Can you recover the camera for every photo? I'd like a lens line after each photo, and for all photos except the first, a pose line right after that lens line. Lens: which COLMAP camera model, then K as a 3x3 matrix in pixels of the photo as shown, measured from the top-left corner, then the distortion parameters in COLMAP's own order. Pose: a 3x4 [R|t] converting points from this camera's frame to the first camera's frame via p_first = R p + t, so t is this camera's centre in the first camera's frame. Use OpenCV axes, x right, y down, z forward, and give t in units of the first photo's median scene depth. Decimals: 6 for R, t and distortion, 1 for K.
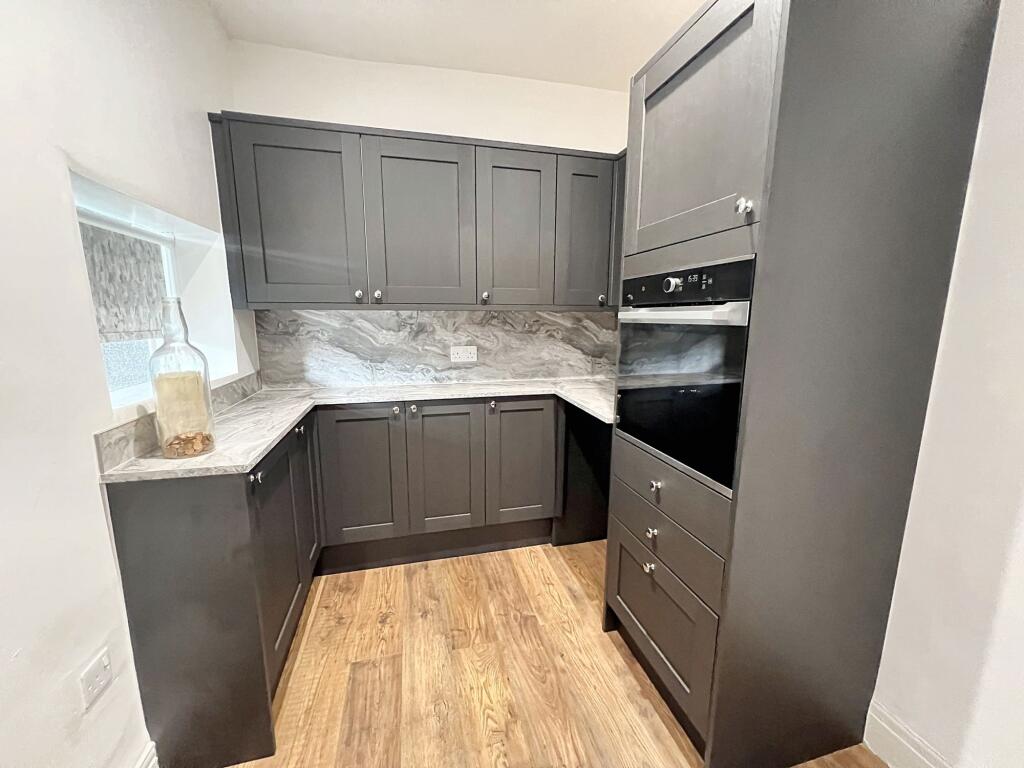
lens RADIAL K [[406.8, 0, 512.0], [0, 406.8, 384.0], [0, 0, 1]] dist [-0.003768, -0.000214]
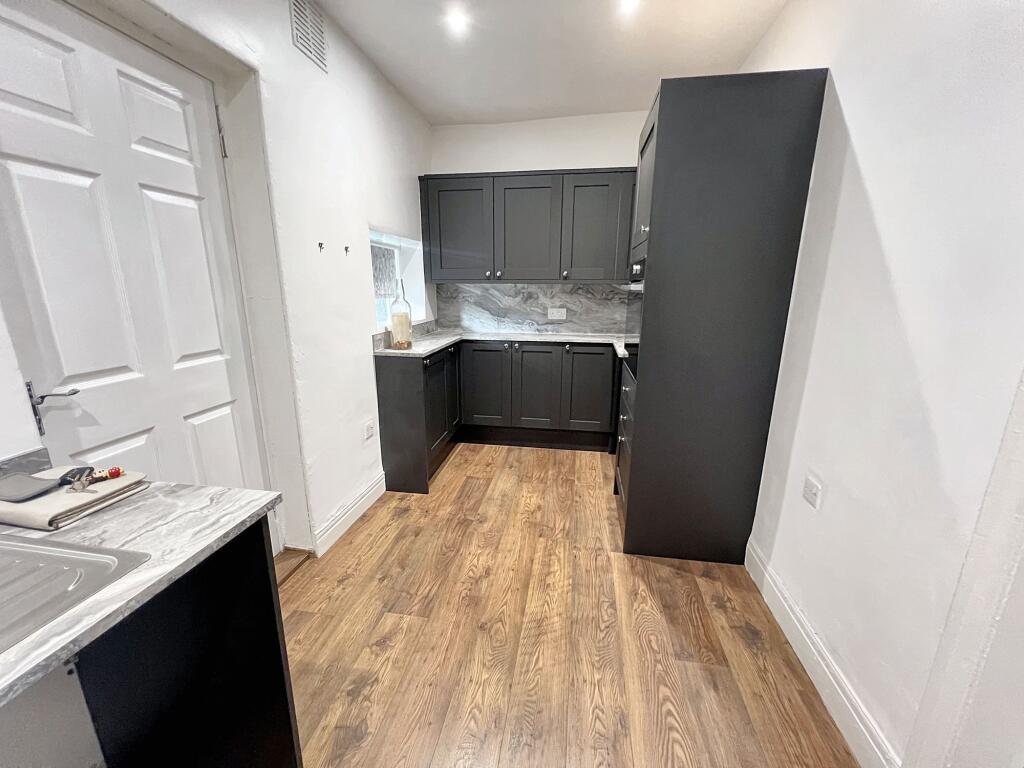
lens RADIAL K [[406.8, 0, 512.0], [0, 406.8, 384.0], [0, 0, 1]] dist [-0.003768, -0.000214]
pose [[0.915852, 0.094552, -0.390224, 0.372917], [-0.067723, 0.994330, 0.081984, 0.077908], [0.395763, -0.048658, 0.917063, -0.473658]]
